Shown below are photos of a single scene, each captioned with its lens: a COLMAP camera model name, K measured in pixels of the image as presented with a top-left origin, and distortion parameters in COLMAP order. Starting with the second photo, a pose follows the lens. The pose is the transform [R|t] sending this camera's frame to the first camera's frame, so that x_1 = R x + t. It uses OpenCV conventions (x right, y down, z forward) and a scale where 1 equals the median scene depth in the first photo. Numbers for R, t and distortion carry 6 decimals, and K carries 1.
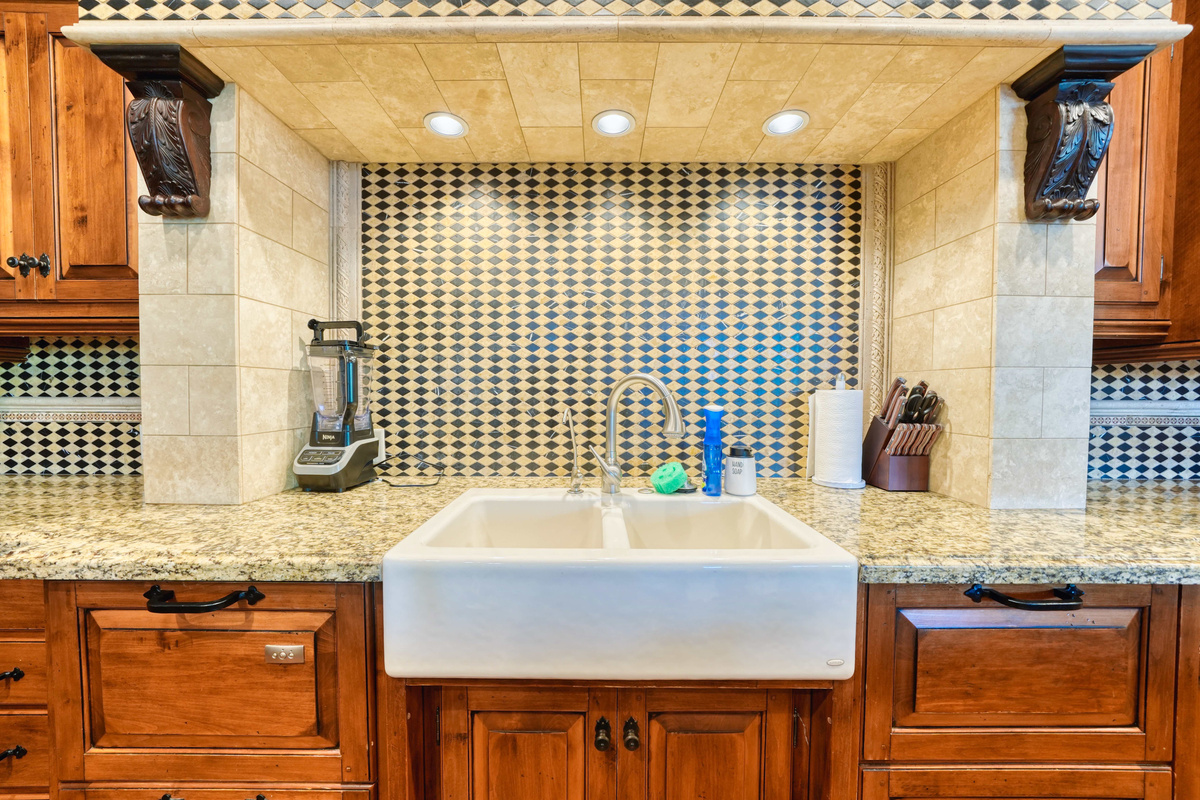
lens RADIAL K [[445.0, 0, 594.7], [0, 445.0, 404.1], [0, 0, 1]] dist [-0.016294, 0.002336]
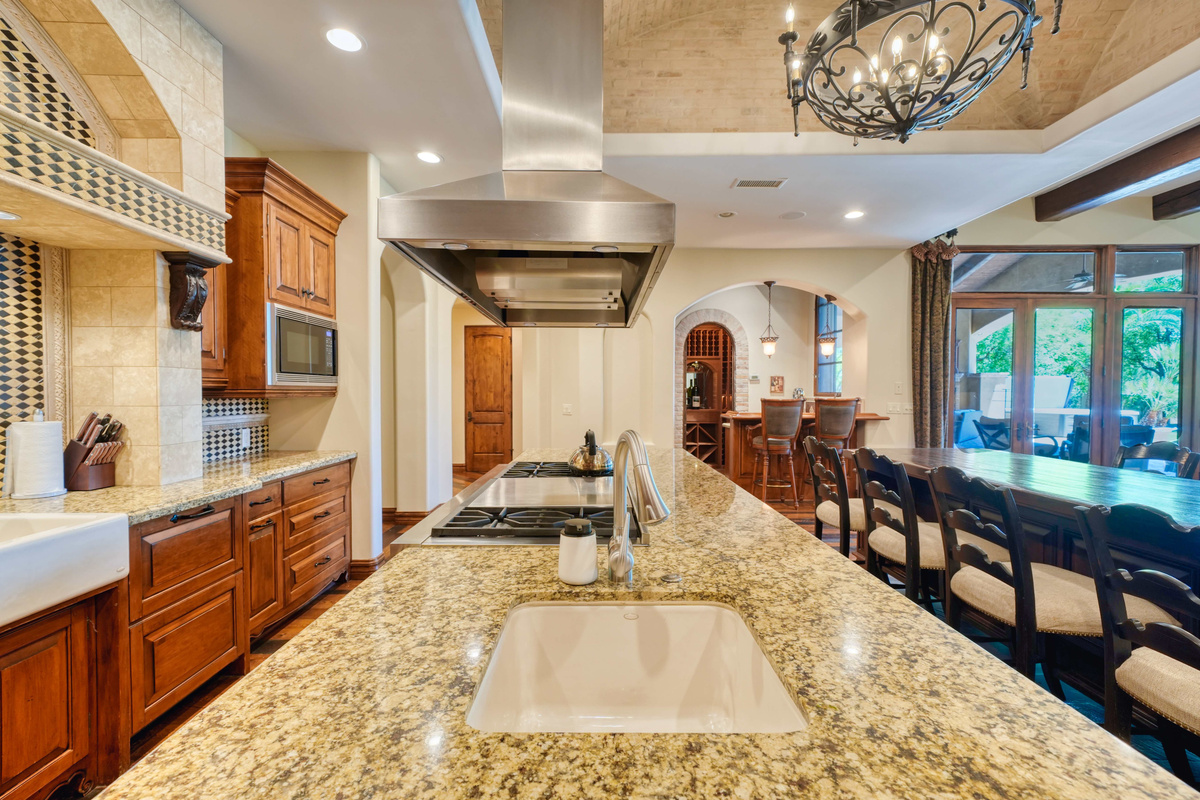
lens RADIAL K [[518.6, 0, 591.6], [0, 518.6, 403.5], [0, 0, 1]] dist [0.007194, 0.001560]
pose [[0.004934, -0.027591, 0.999607, -0.987554], [0.028405, 0.999220, 0.027440, -0.085063], [-0.999584, 0.028258, 0.005714, -0.633702]]
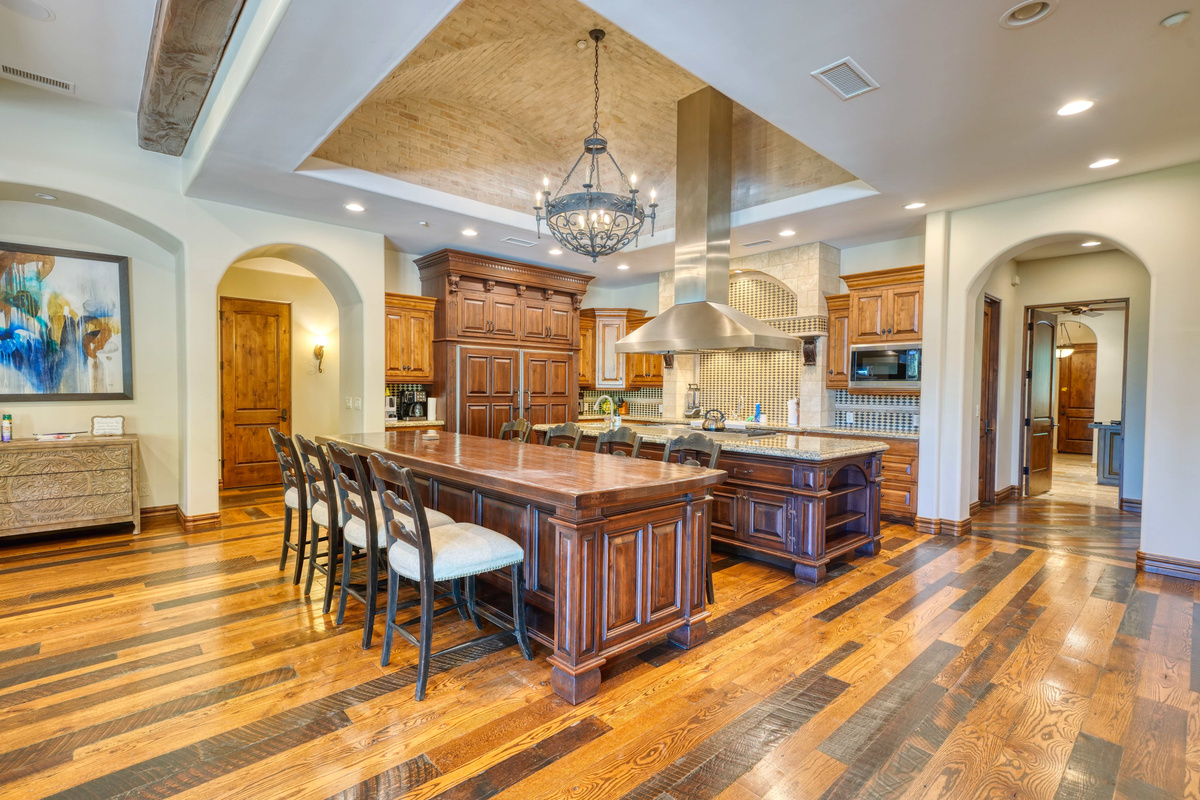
lens RADIAL K [[554.0, 0, 592.2], [0, 554.0, 400.9], [0, 0, 1]] dist [0.005308, 0.000115]
pose [[0.673540, 0.021294, -0.738844, 3.135033], [-0.028387, 0.999593, 0.002931, 0.013453], [0.738605, 0.019000, 0.673870, -3.869290]]
